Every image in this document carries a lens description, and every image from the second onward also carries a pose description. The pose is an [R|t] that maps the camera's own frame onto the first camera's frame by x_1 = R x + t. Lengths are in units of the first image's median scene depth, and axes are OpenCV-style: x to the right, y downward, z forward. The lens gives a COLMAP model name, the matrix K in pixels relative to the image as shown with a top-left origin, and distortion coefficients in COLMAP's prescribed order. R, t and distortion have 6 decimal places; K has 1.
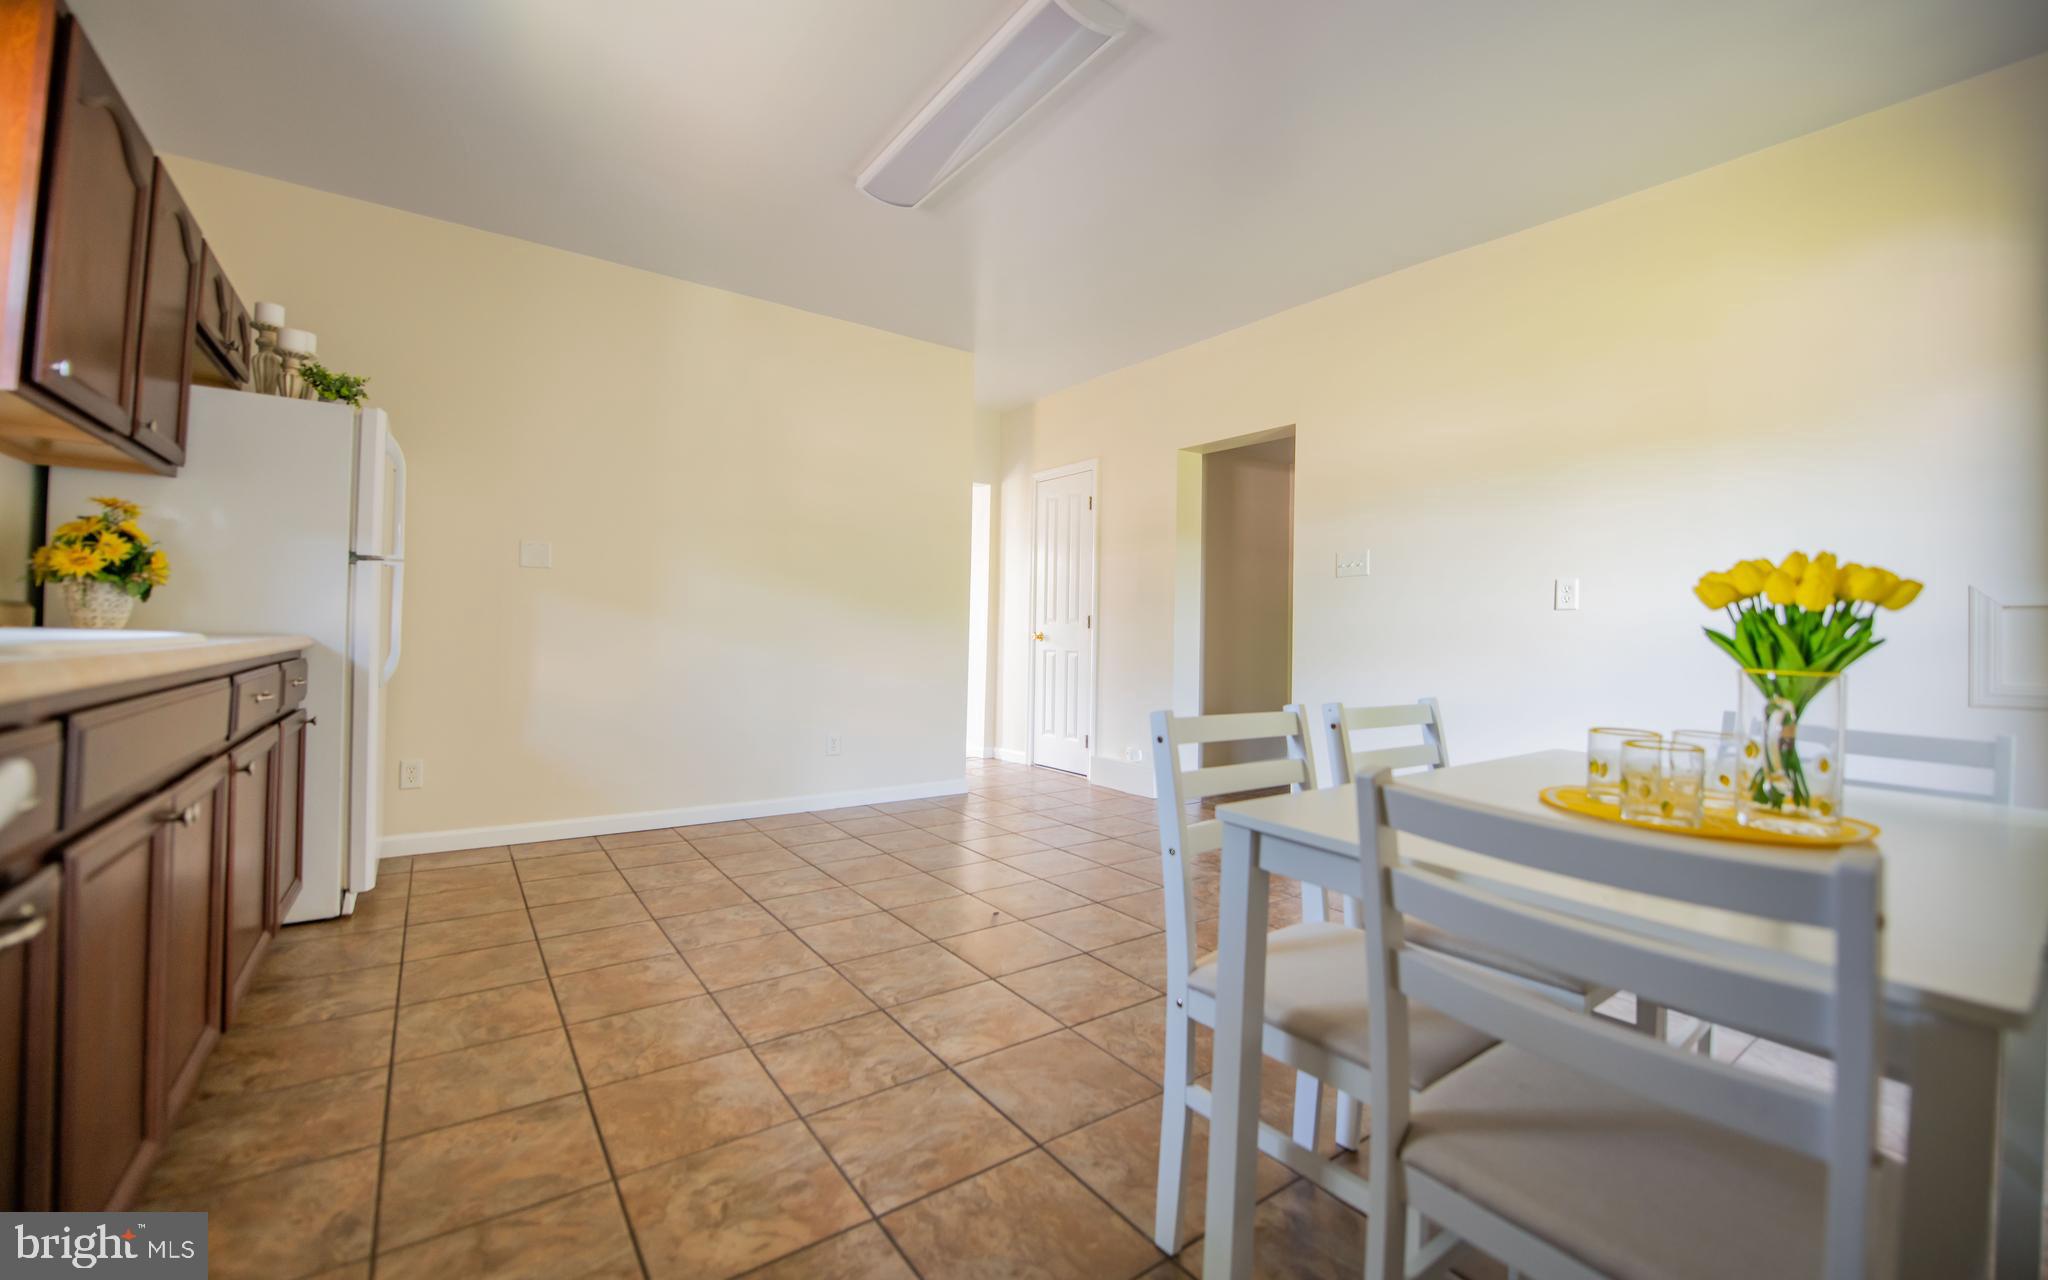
lens RADIAL K [[832.0, 0, 1027.4], [0, 832.0, 631.5], [0, 0, 1]] dist [-0.000296, -0.000456]
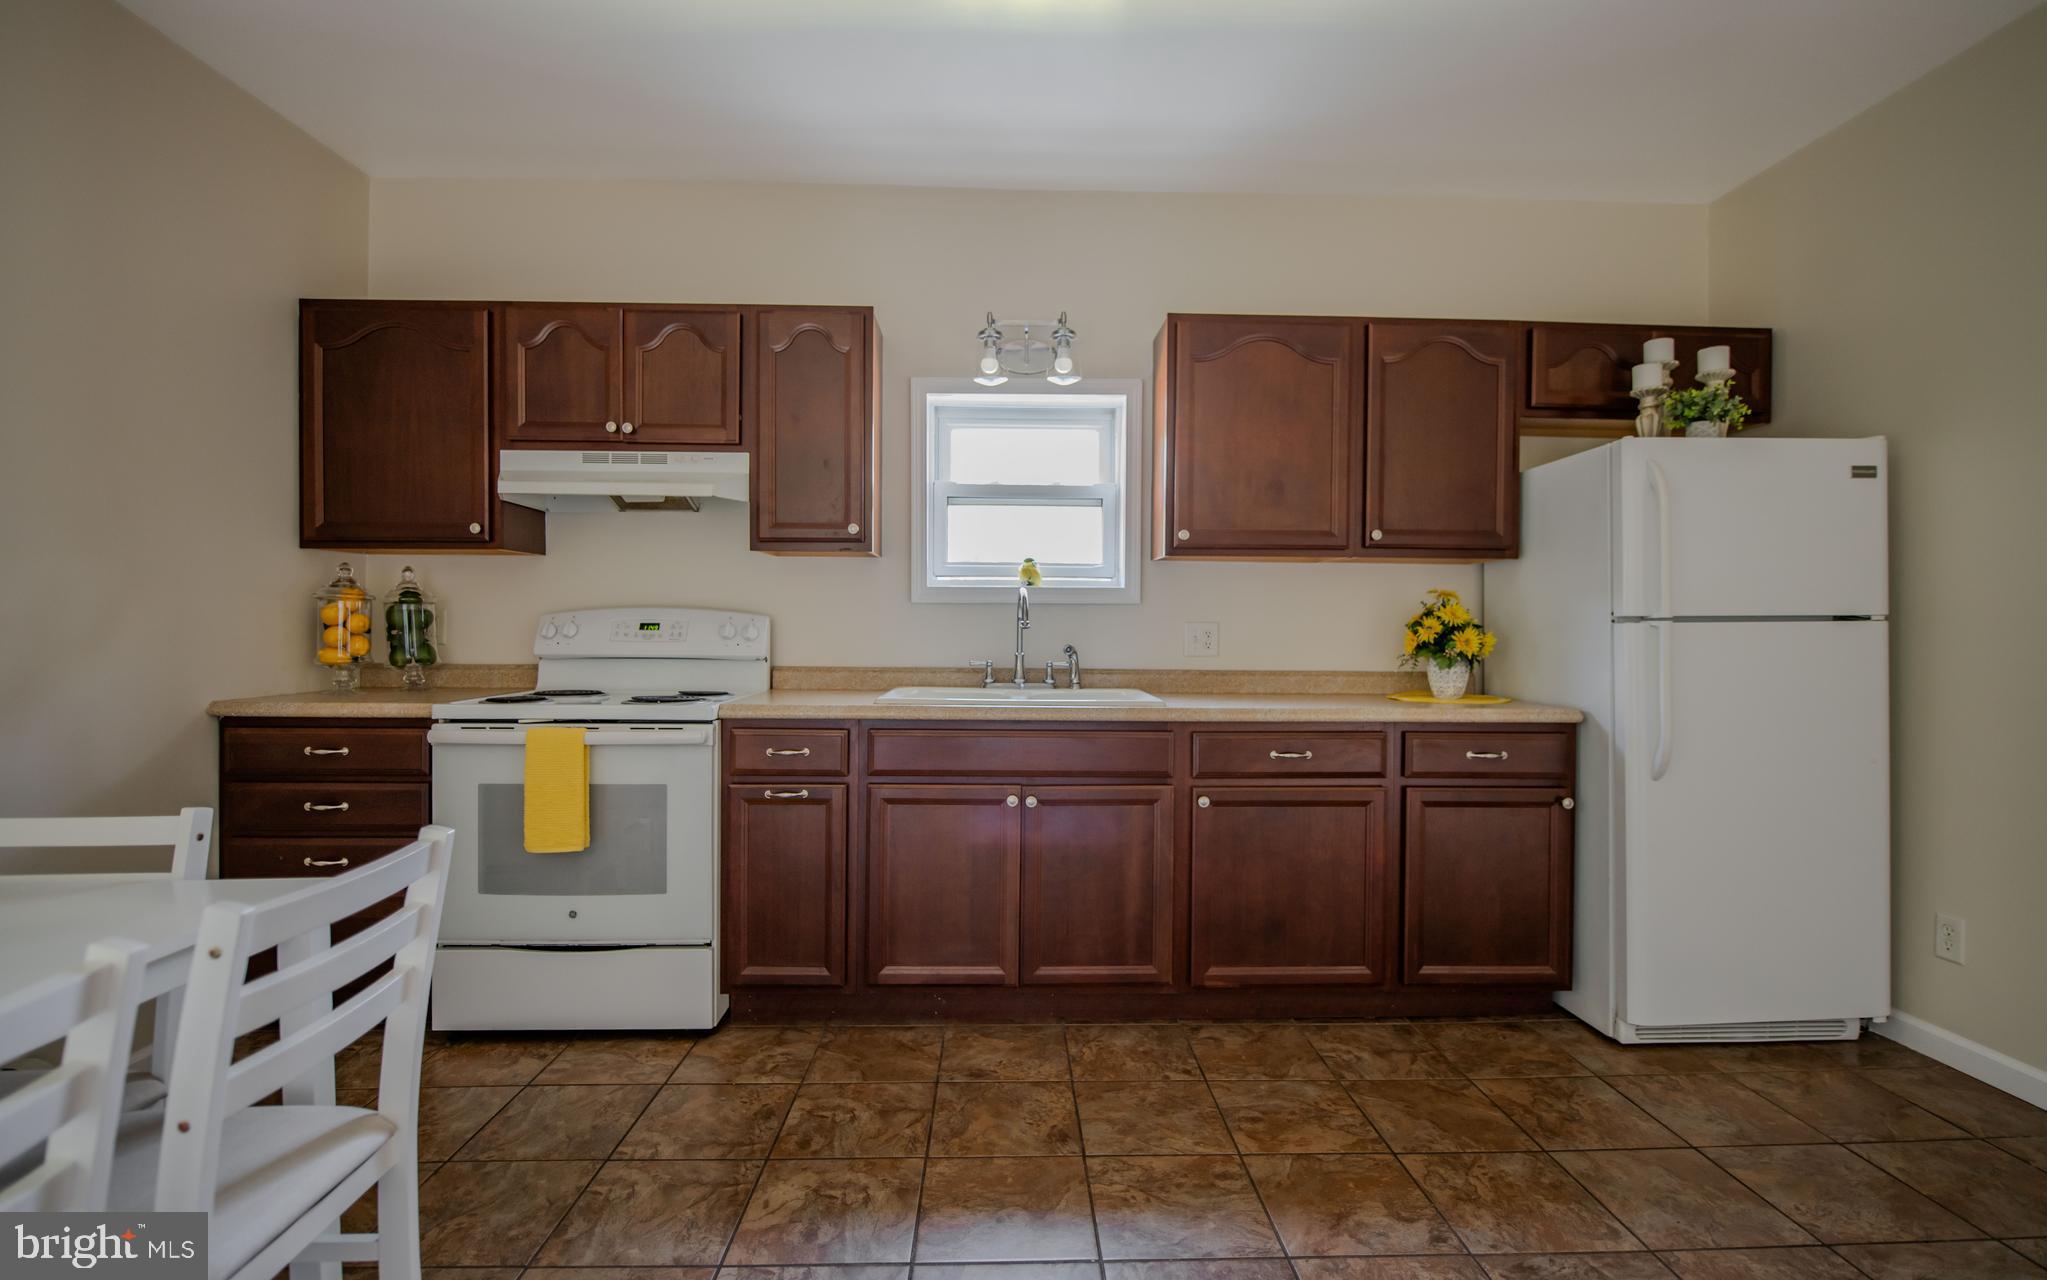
lens RADIAL K [[931.1, 0, 1023.2], [0, 931.1, 632.7], [0, 0, 1]] dist [-0.008064, 0.000211]
pose [[-0.566873, -0.026238, -0.823387, 0.437230], [-0.011378, 0.999647, -0.024021, -0.064307], [0.823727, -0.004248, -0.566971, 1.454987]]
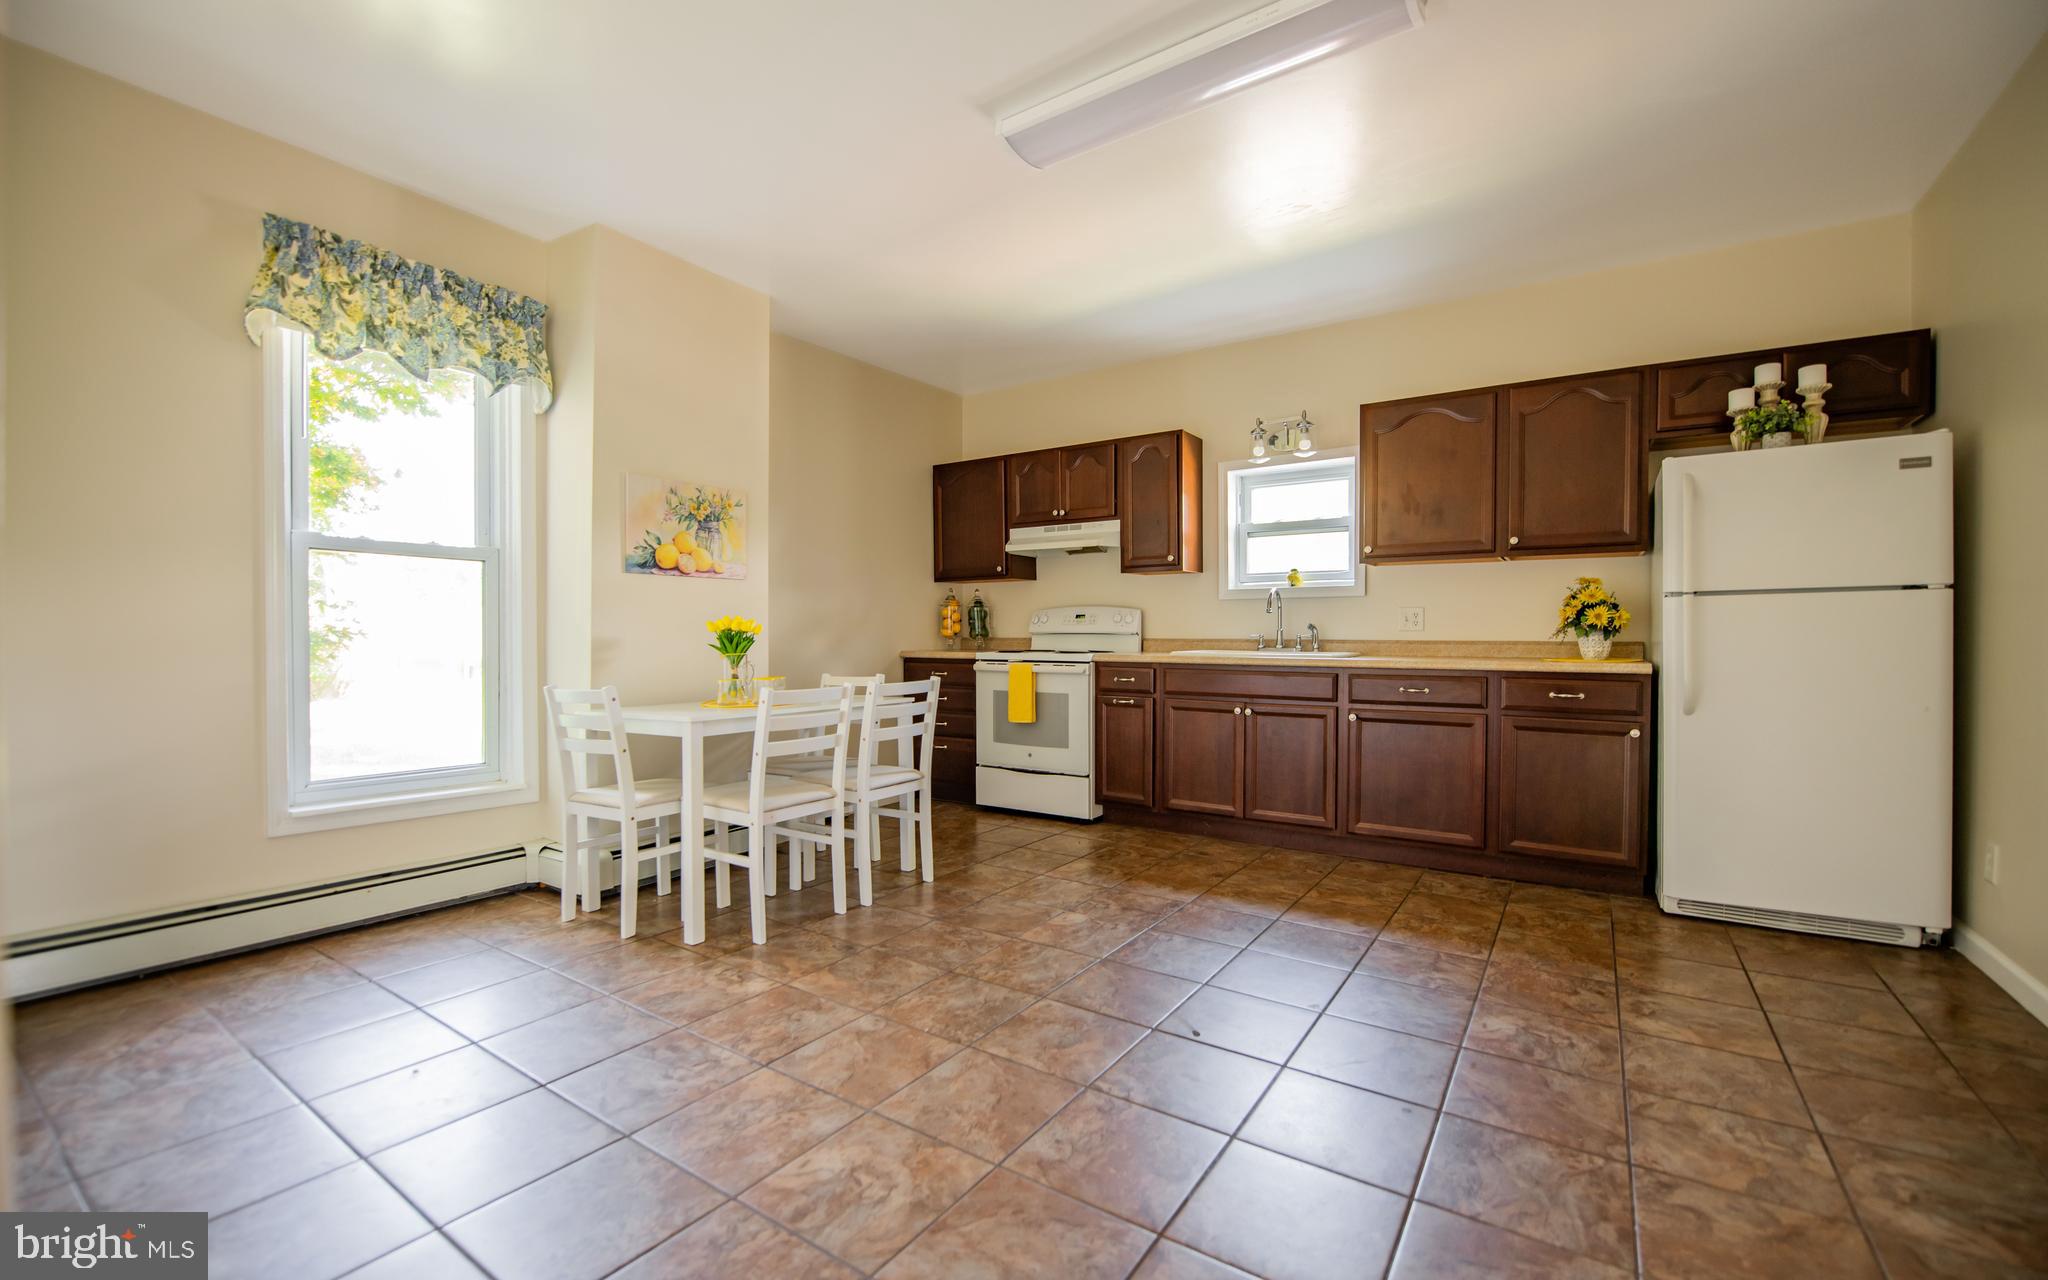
lens RADIAL K [[832.0, 0, 1028.4], [0, 832.0, 646.0], [0, 0, 1]] dist [-0.000296, -0.000456]
pose [[-0.940165, -0.020517, -0.340102, 0.542264], [-0.020454, 0.999784, -0.003770, 0.002800], [0.340106, 0.003412, -0.940381, 2.478590]]
